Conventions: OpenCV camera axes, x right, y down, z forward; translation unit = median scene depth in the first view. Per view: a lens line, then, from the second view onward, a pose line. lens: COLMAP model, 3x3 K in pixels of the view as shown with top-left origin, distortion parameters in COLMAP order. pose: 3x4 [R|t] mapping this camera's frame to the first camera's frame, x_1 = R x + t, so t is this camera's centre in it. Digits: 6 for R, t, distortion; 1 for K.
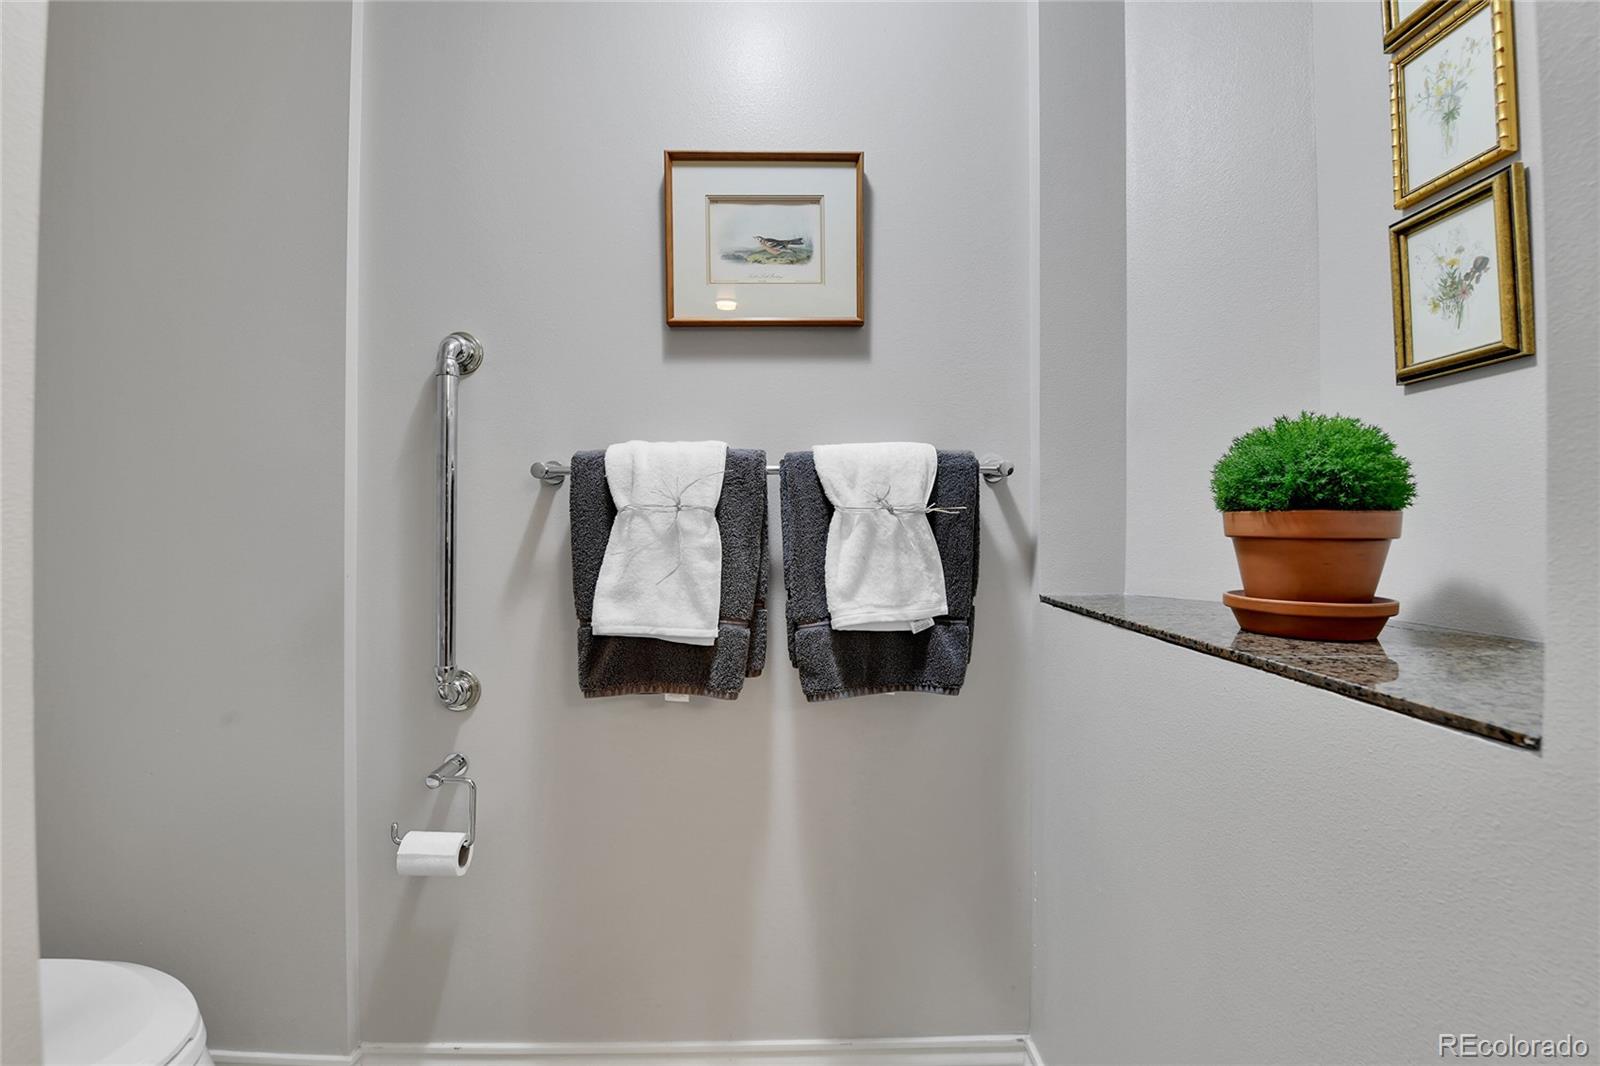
lens RADIAL K [[707.6, 0, 796.1], [0, 707.6, 528.8], [0, 0, 1]] dist [-0.010820, -0.000691]
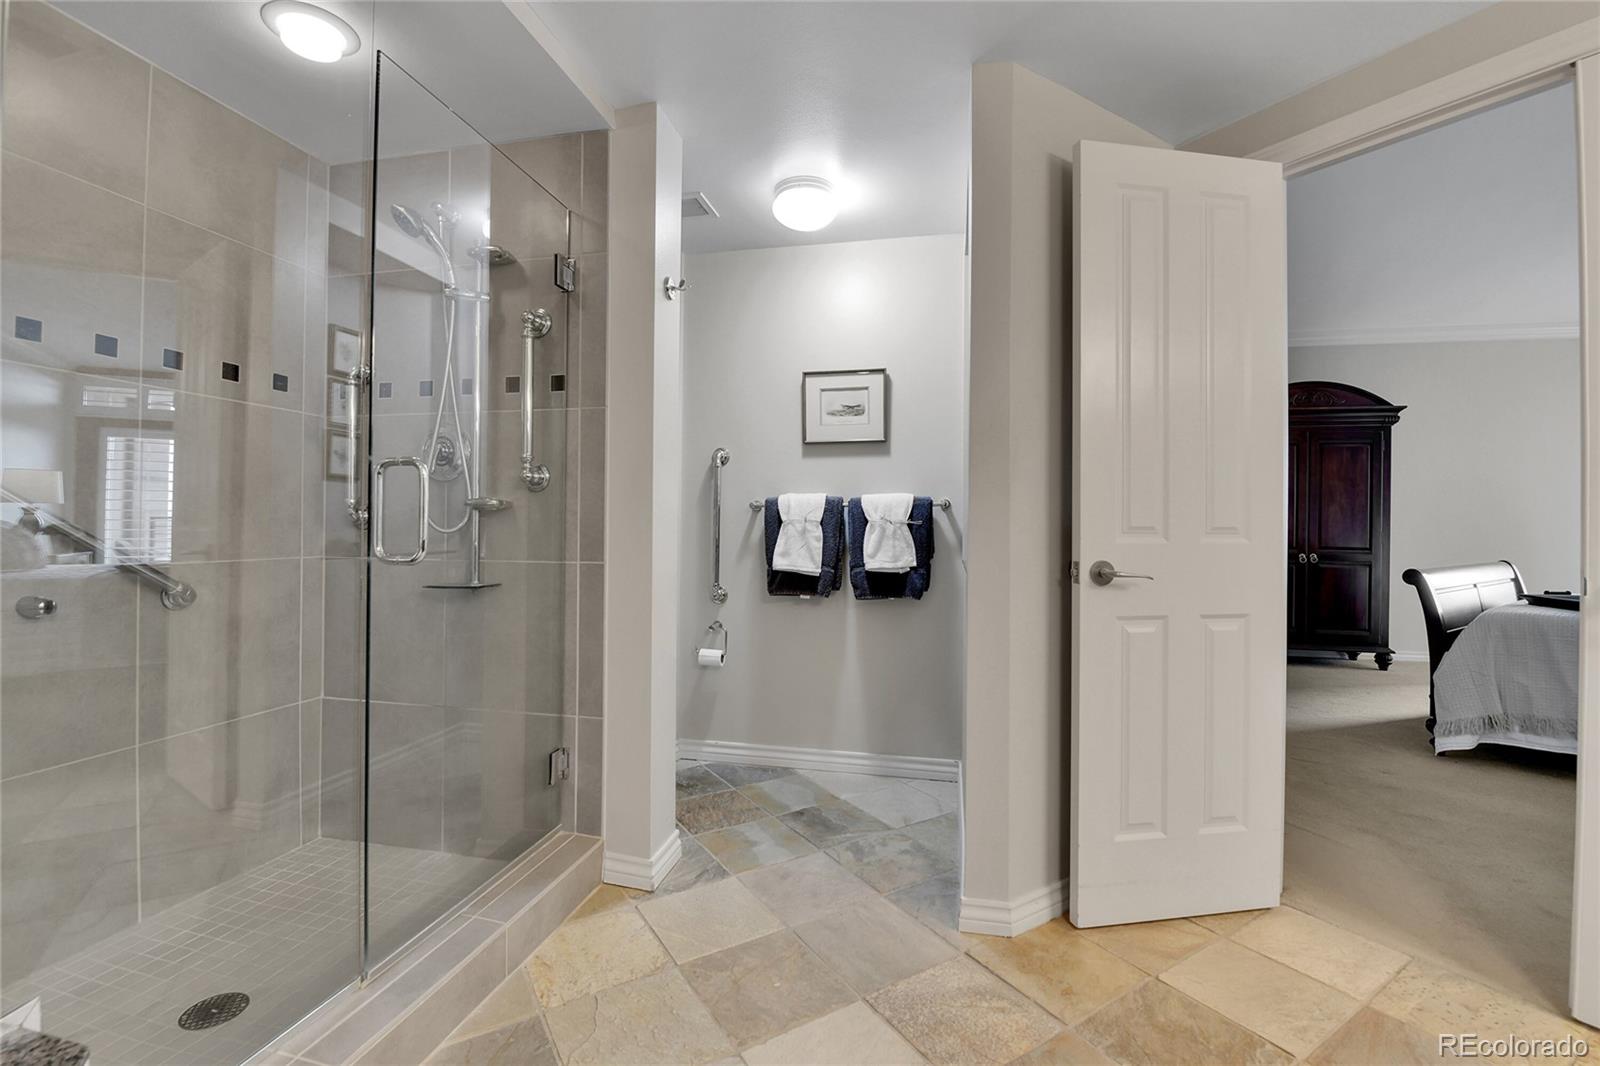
lens RADIAL K [[707.6, 0, 799.5], [0, 707.6, 522.3], [0, 0, 1]] dist [-0.010820, -0.000691]
pose [[0.971454, 0.005756, -0.237157, 0.395484], [-0.006416, 0.999977, -0.002013, -0.019013], [0.237140, 0.003477, 0.971469, -1.404874]]
